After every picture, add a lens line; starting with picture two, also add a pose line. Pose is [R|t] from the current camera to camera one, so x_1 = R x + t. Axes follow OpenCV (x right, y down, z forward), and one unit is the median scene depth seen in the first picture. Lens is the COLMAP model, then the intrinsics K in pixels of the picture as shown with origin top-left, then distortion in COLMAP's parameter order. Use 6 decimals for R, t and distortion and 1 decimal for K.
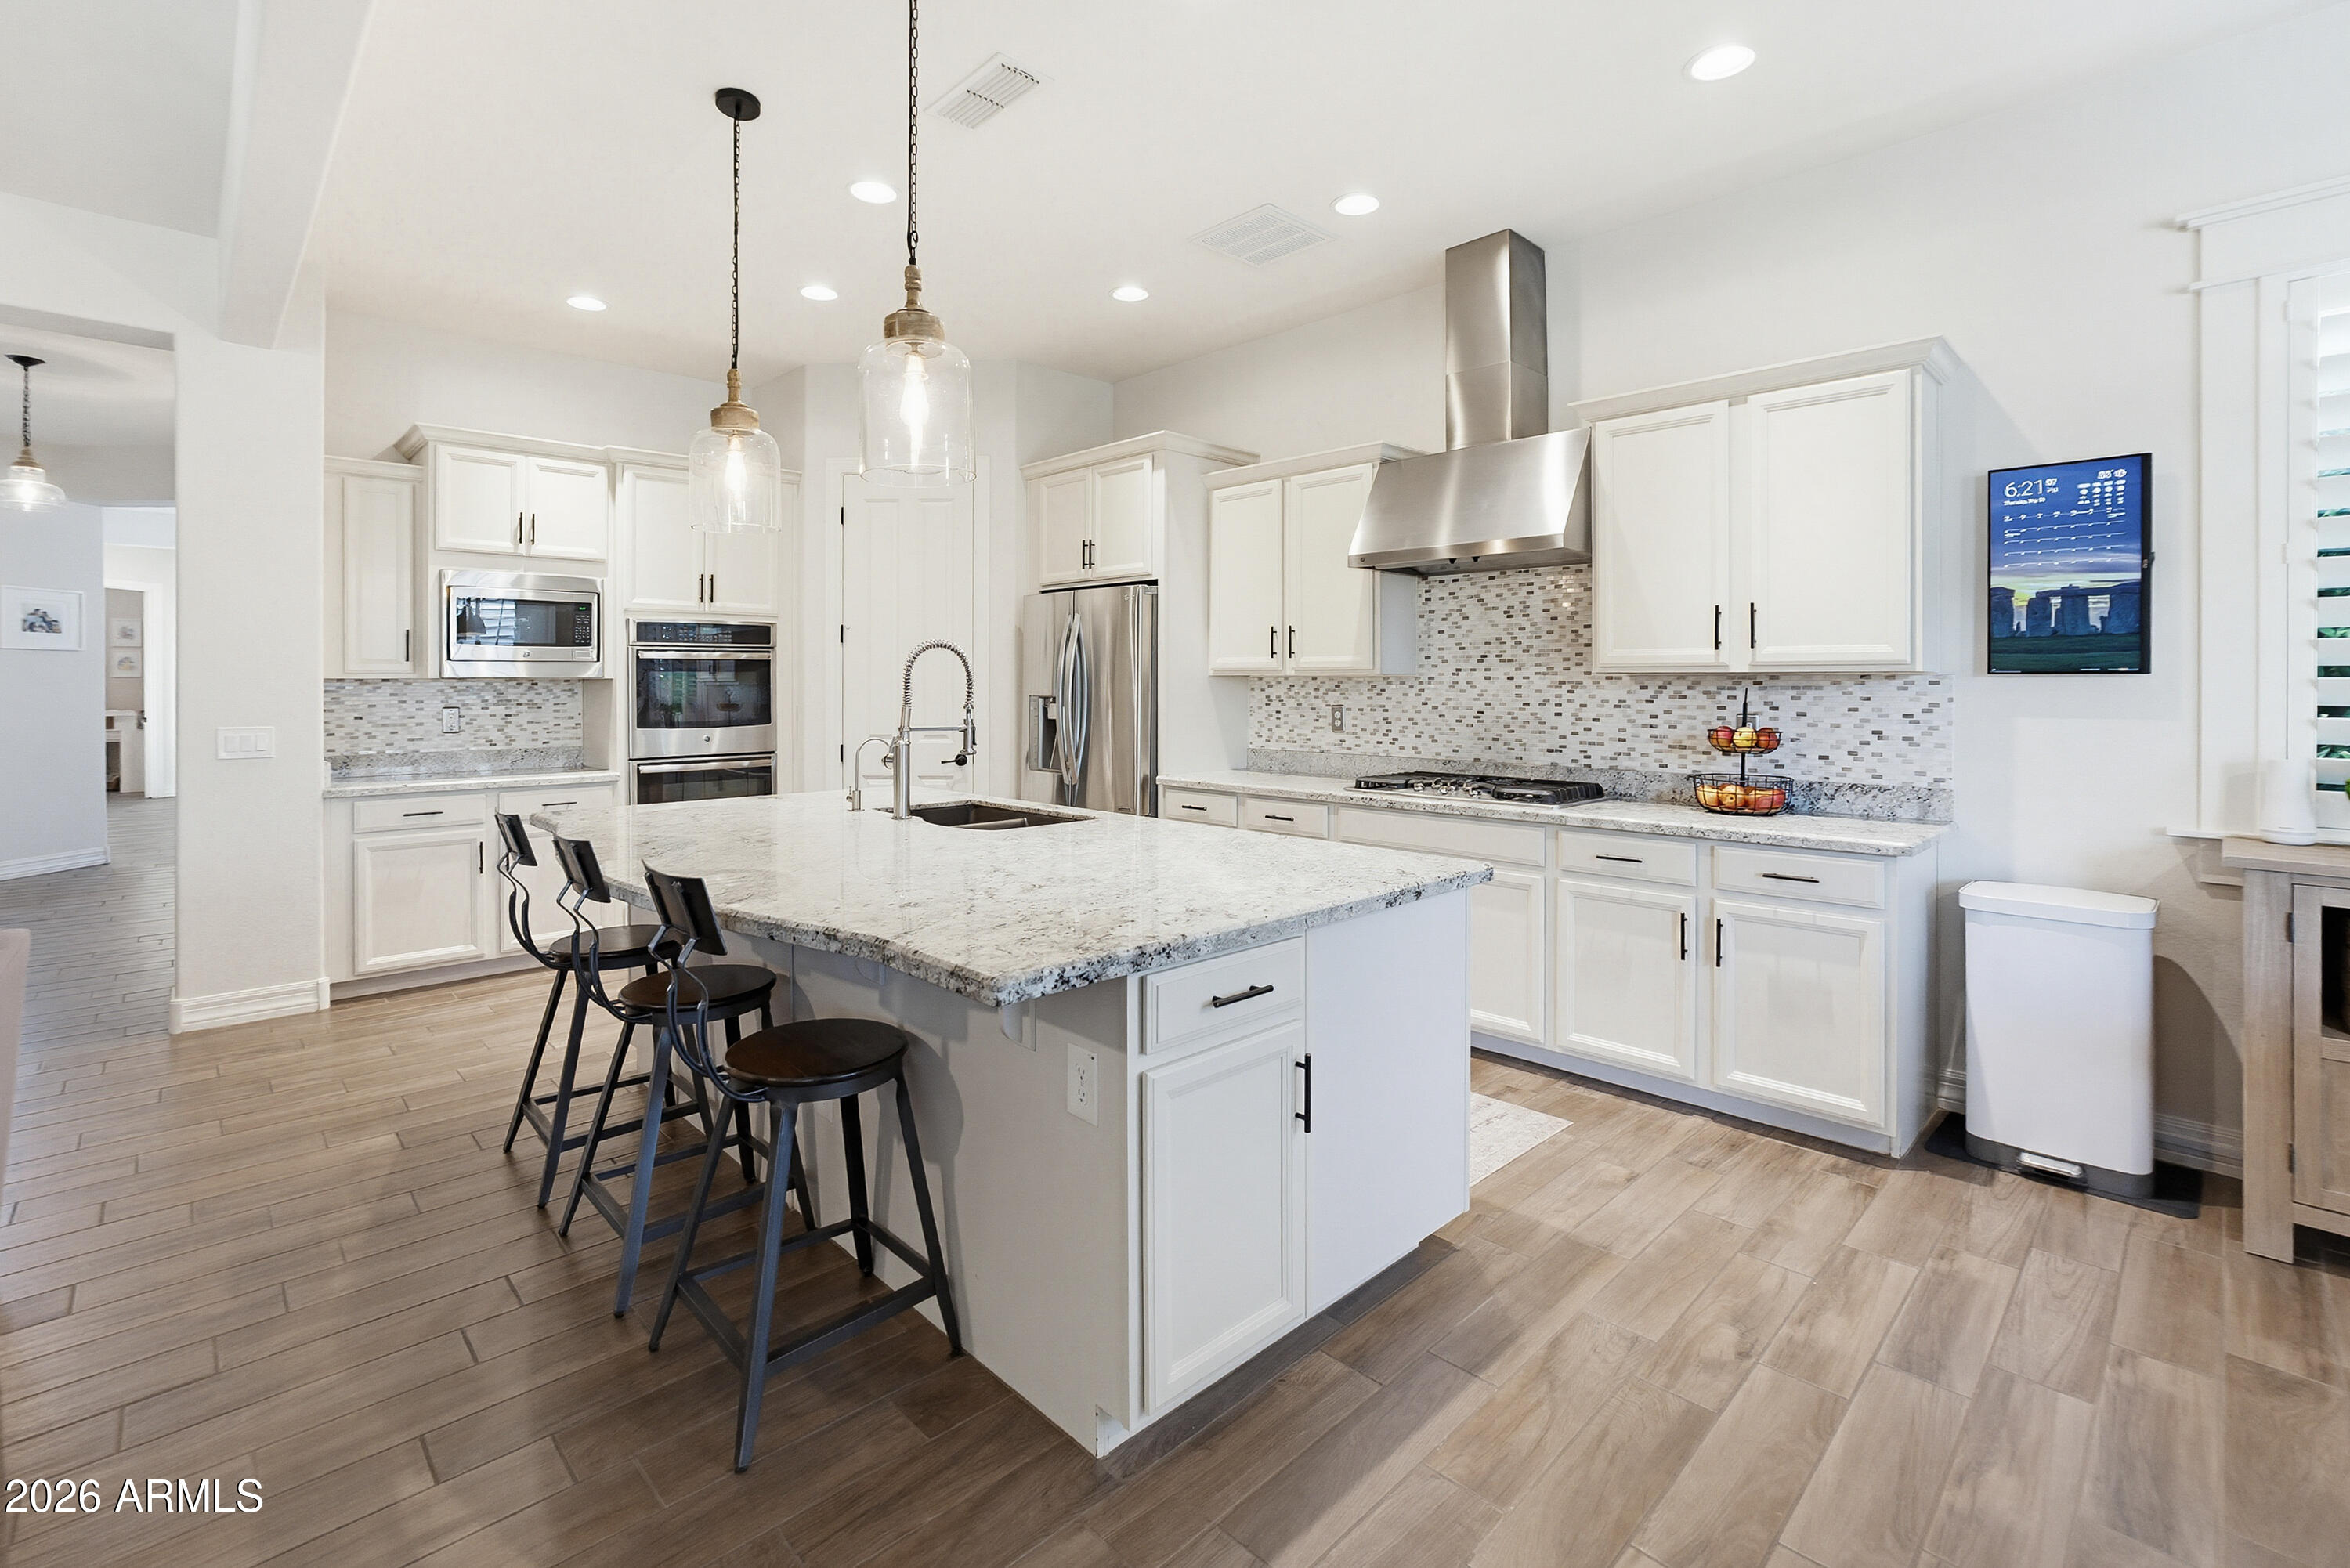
lens RADIAL K [[1049.8, 0, 1165.7], [0, 1049.8, 687.8], [0, 0, 1]] dist [-0.018548, 0.005297]
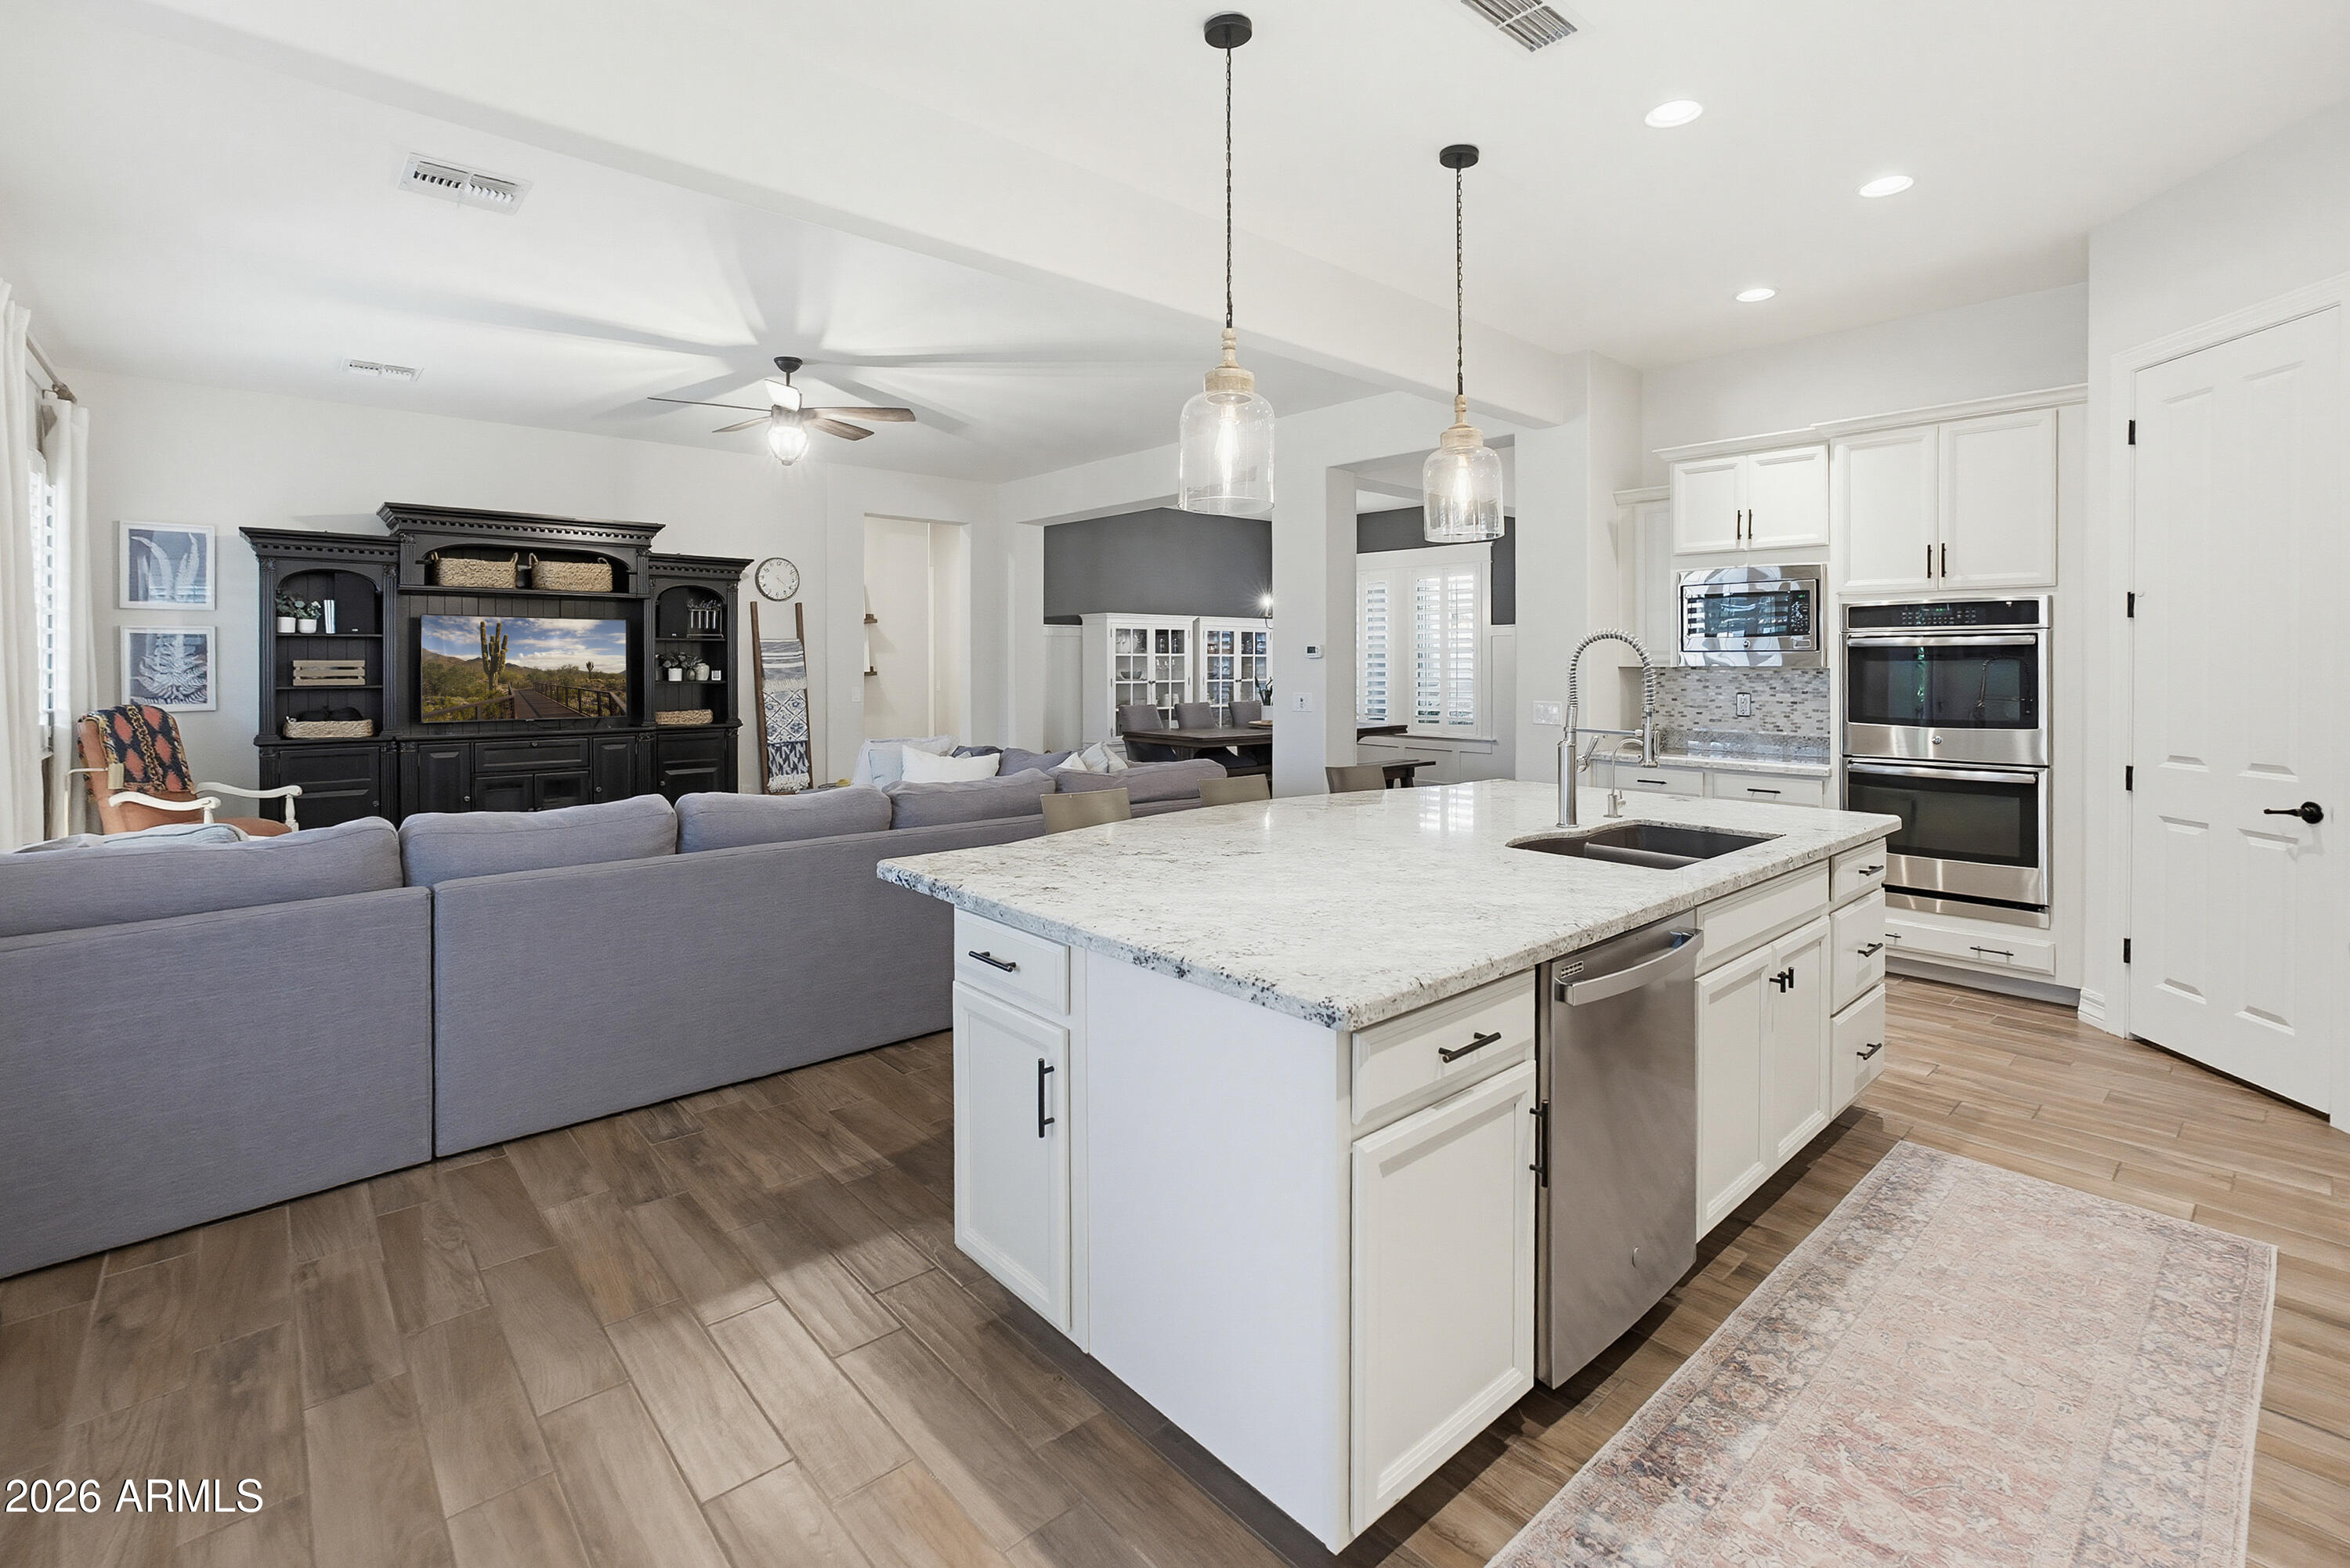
lens RADIAL K [[1049.8, 0, 1173.2], [0, 1049.8, 651.8], [0, 0, 1]] dist [-0.018548, 0.005297]
pose [[-0.033885, -0.008099, -0.999393, 0.474500], [-0.005172, 0.999955, -0.007928, -0.013927], [0.999412, 0.004900, -0.033925, 0.481522]]
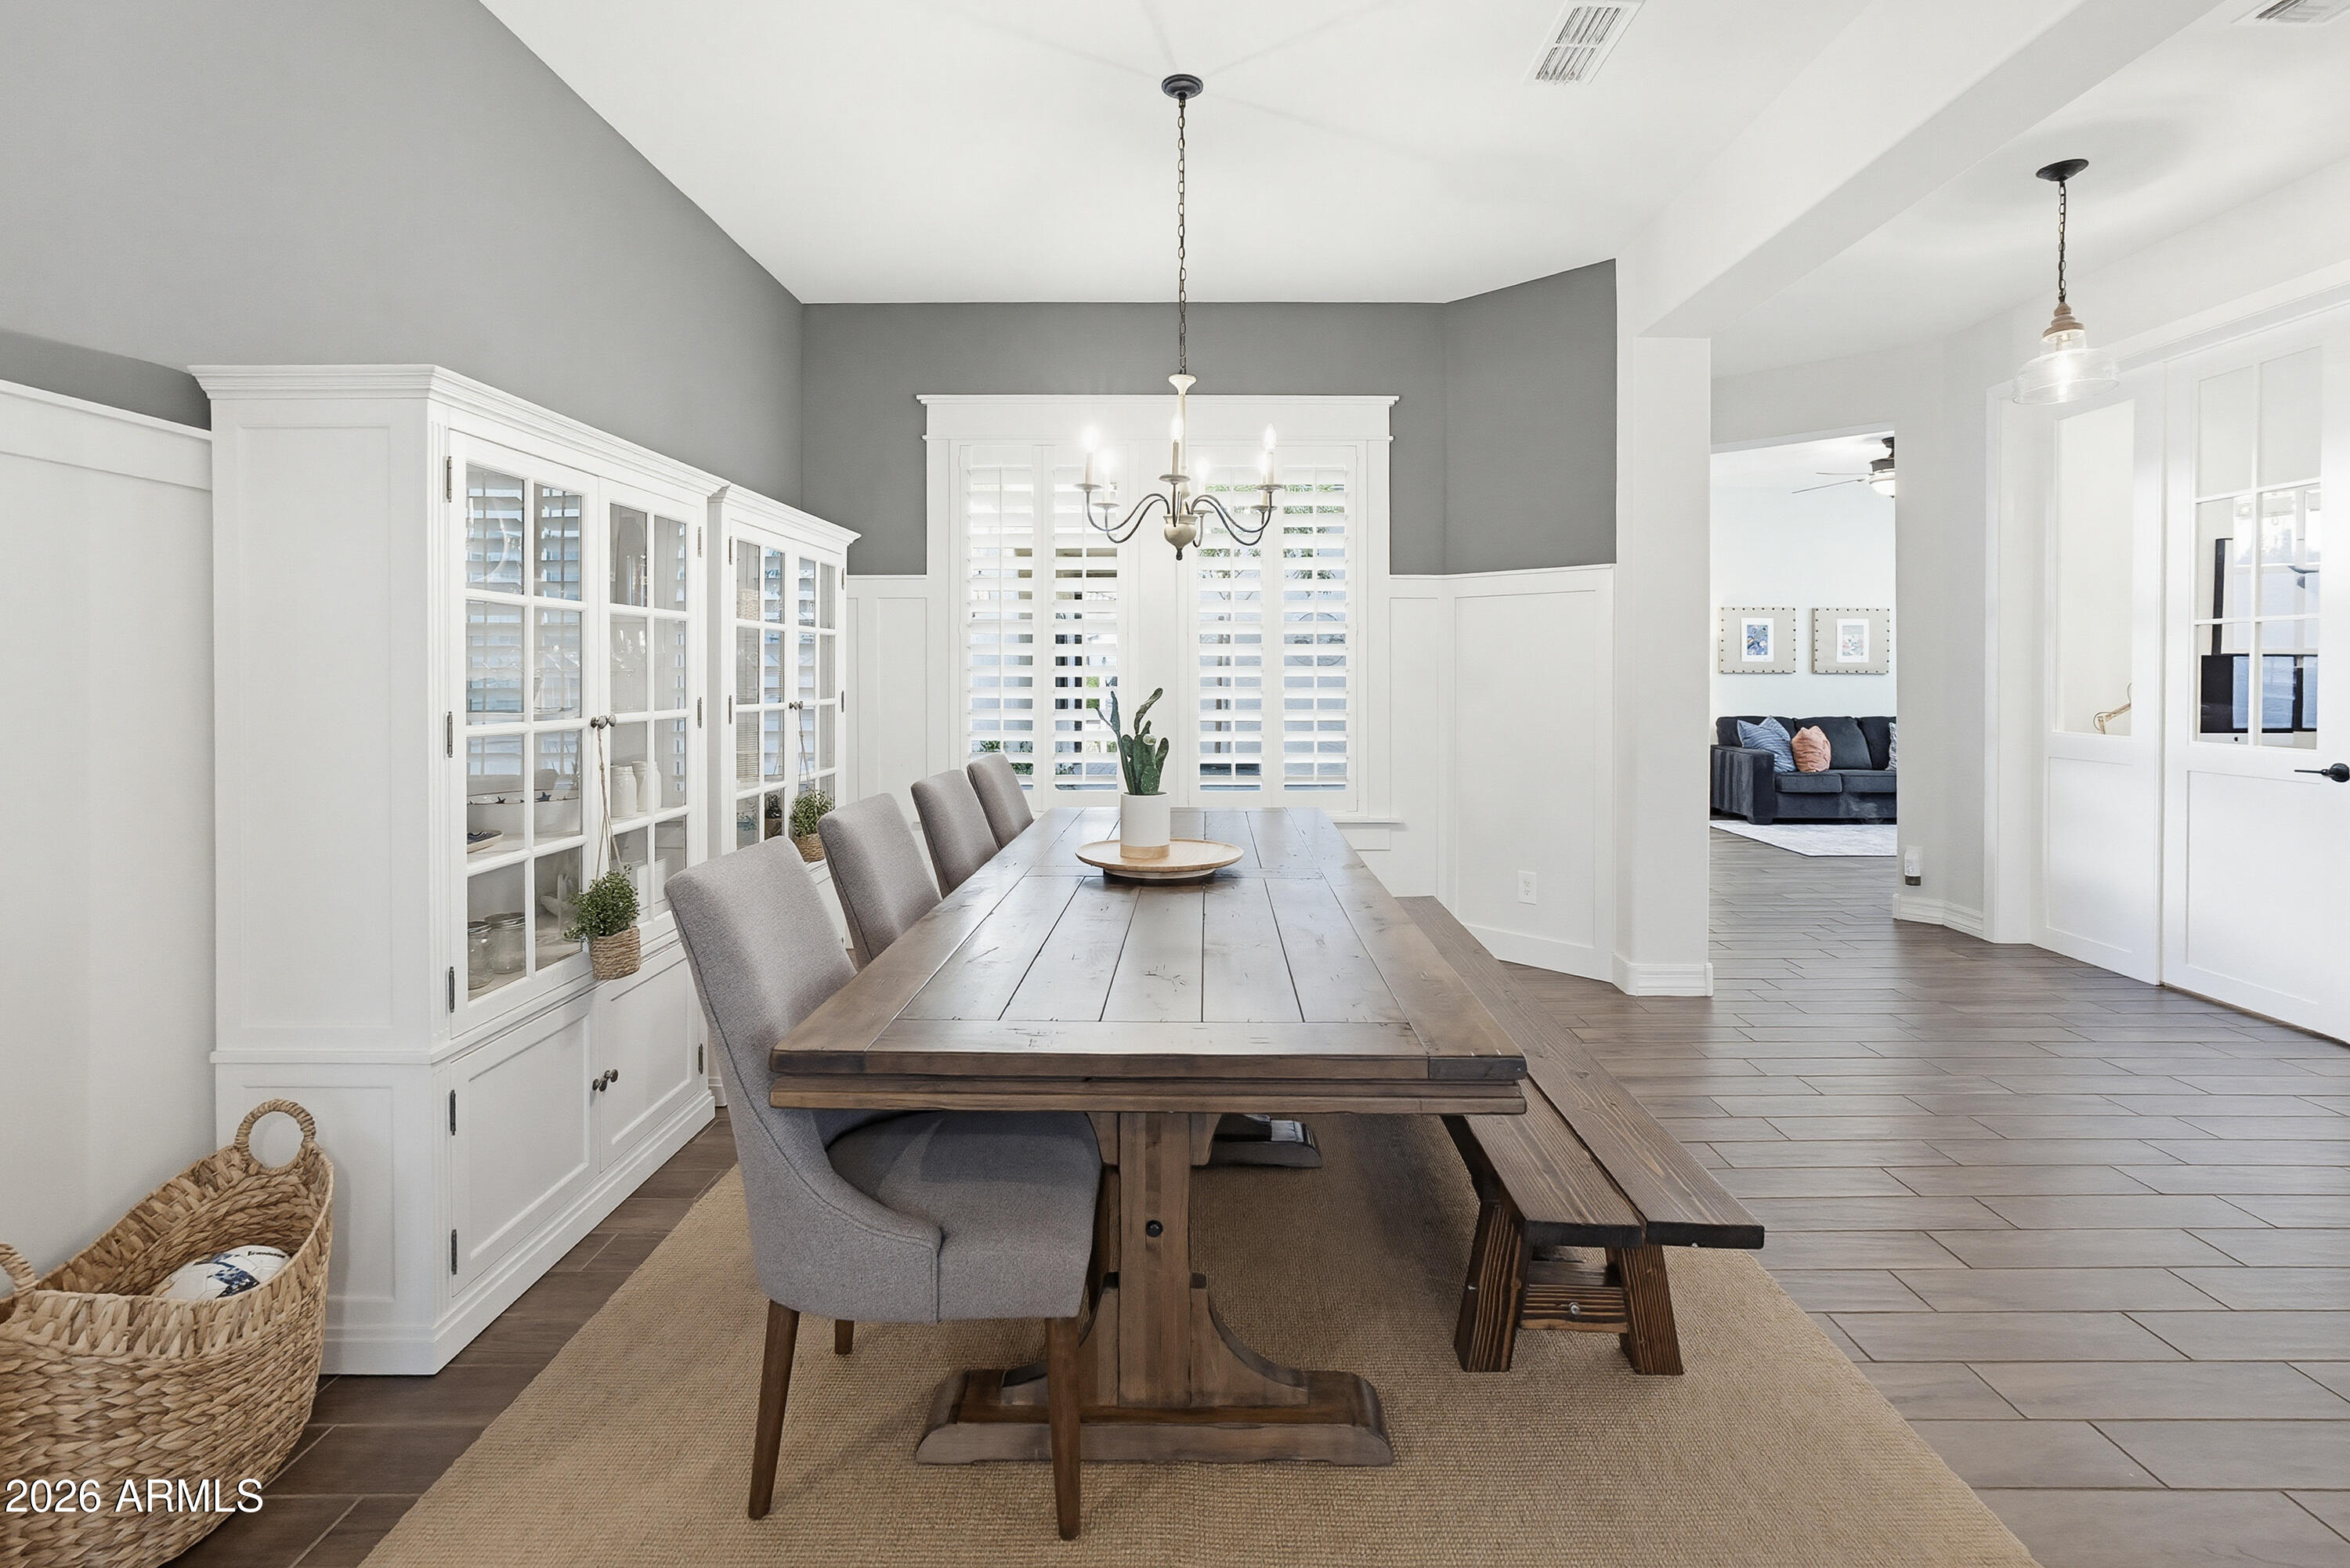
lens RADIAL K [[1052.9, 0, 1185.9], [0, 1052.9, 676.0], [0, 0, 1]] dist [-0.013582, 0.002240]
pose [[0.709401, 0.001325, -0.704803, -1.226687], [-0.002264, 0.999997, -0.000398, 0.011235], [0.704801, 0.001878, 0.709403, 0.180974]]
